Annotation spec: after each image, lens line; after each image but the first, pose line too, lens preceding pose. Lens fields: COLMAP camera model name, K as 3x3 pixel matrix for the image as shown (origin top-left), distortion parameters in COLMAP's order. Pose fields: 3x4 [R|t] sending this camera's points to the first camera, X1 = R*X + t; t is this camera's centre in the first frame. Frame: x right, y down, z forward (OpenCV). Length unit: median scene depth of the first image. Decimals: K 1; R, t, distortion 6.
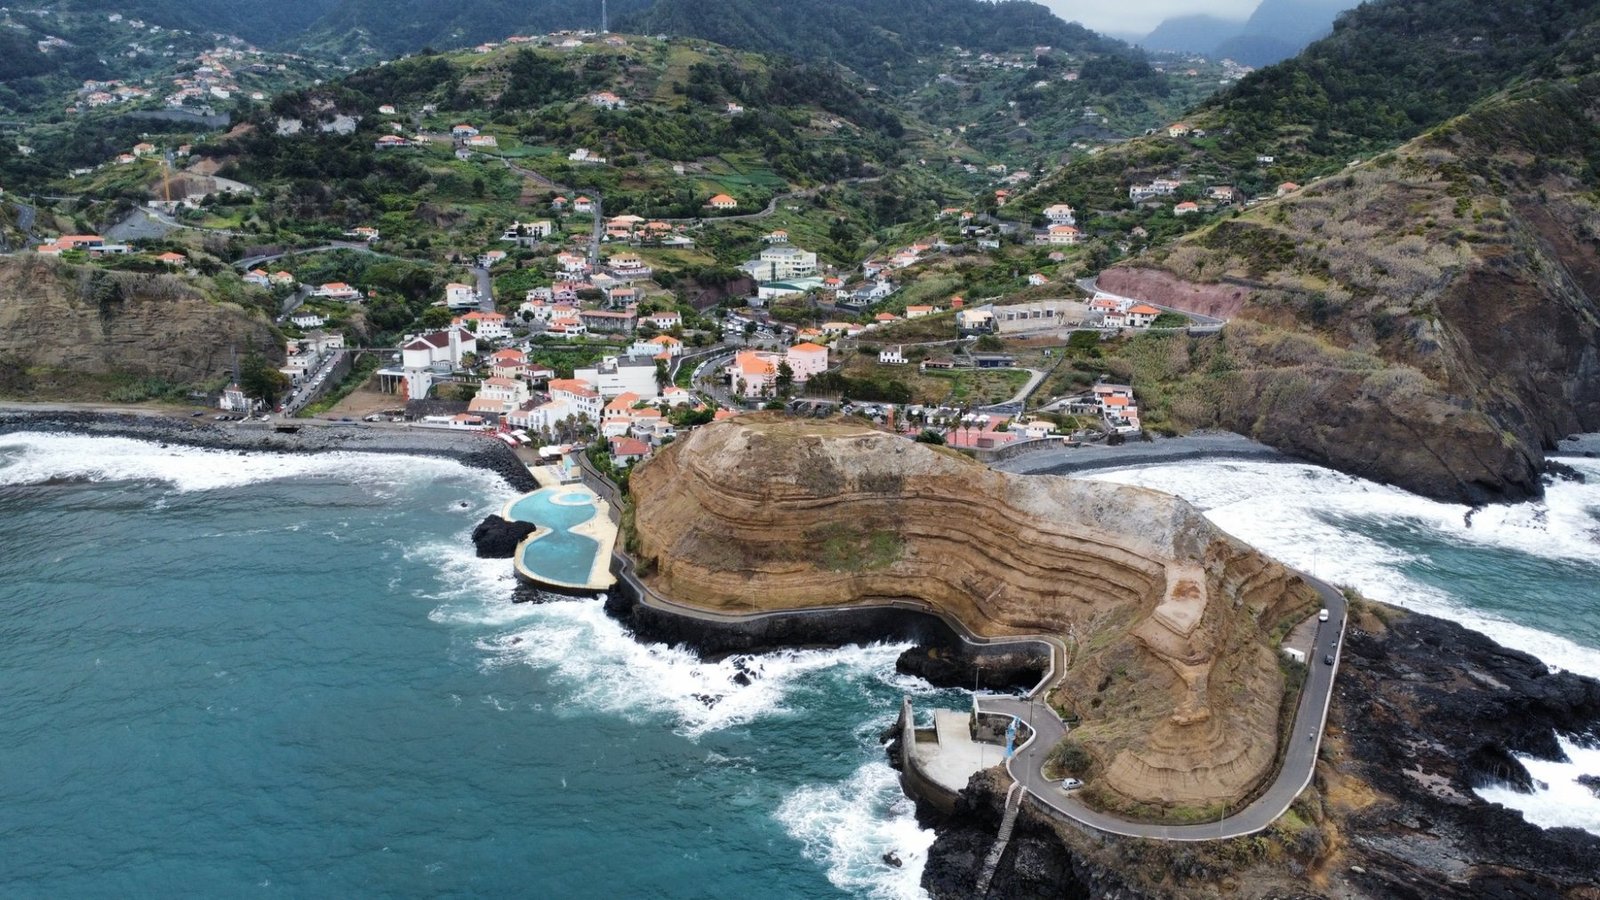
lens RADIAL K [[1202.4, 0, 800.6], [0, 1202.4, 450.5], [0, 0, 1]] dist [0.009070, -0.015124]
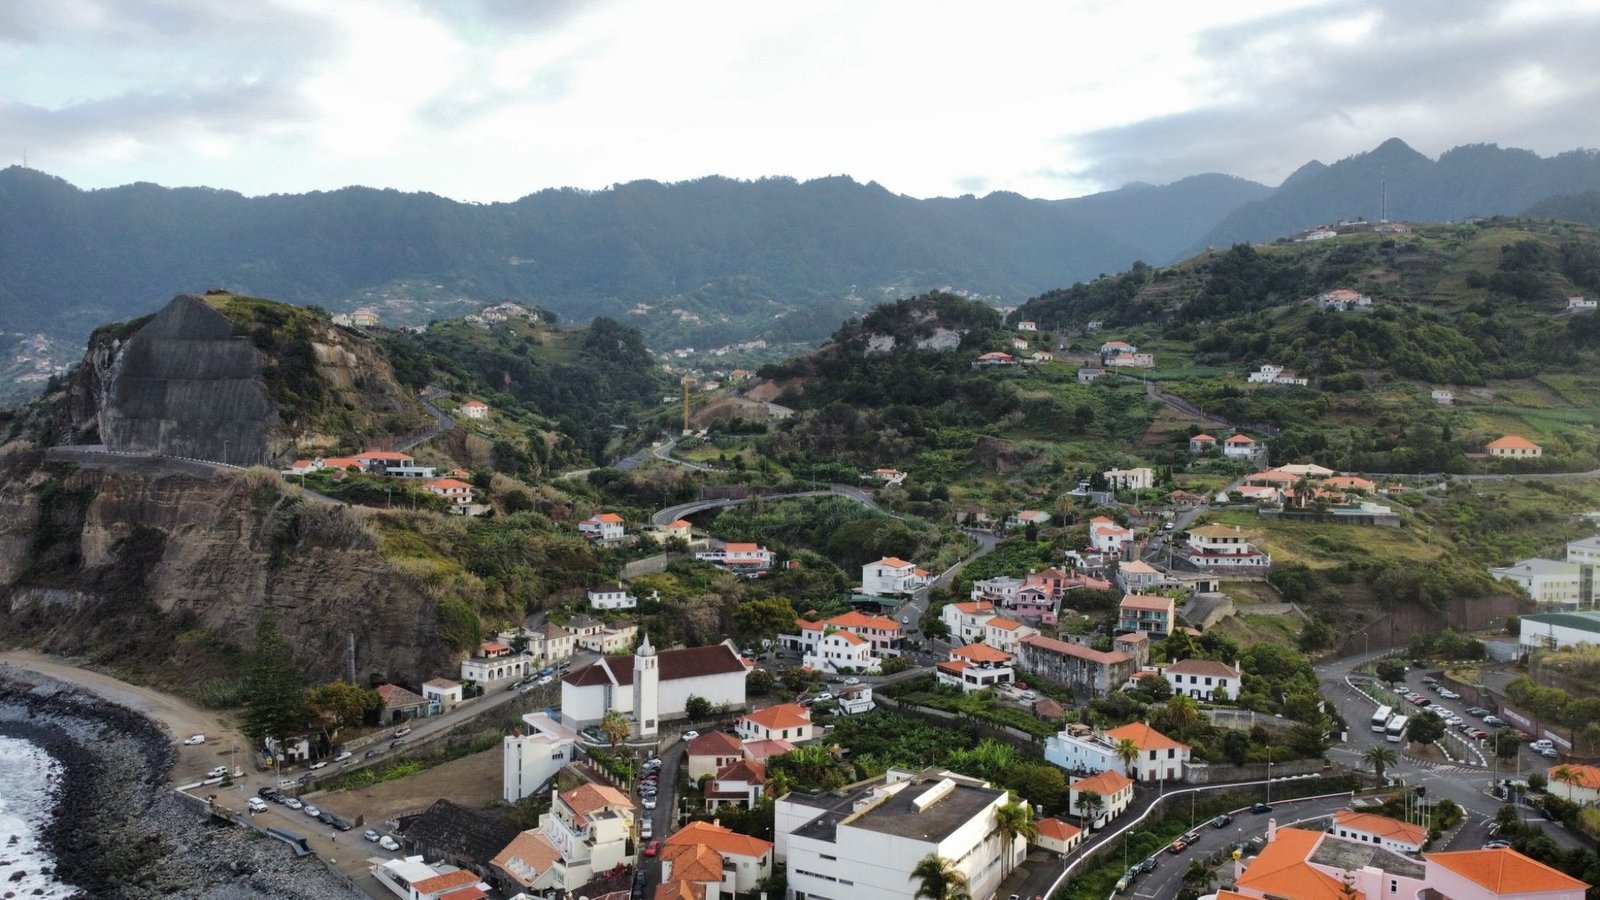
lens RADIAL K [[1202.4, 0, 800.3], [0, 1202.4, 447.9], [0, 0, 1]] dist [0.009070, -0.015124]
pose [[0.769617, 0.018307, -0.638243, 0.034847], [-0.161273, 0.972752, -0.166567, -0.065117], [0.617803, 0.231124, 0.751599, 0.395447]]
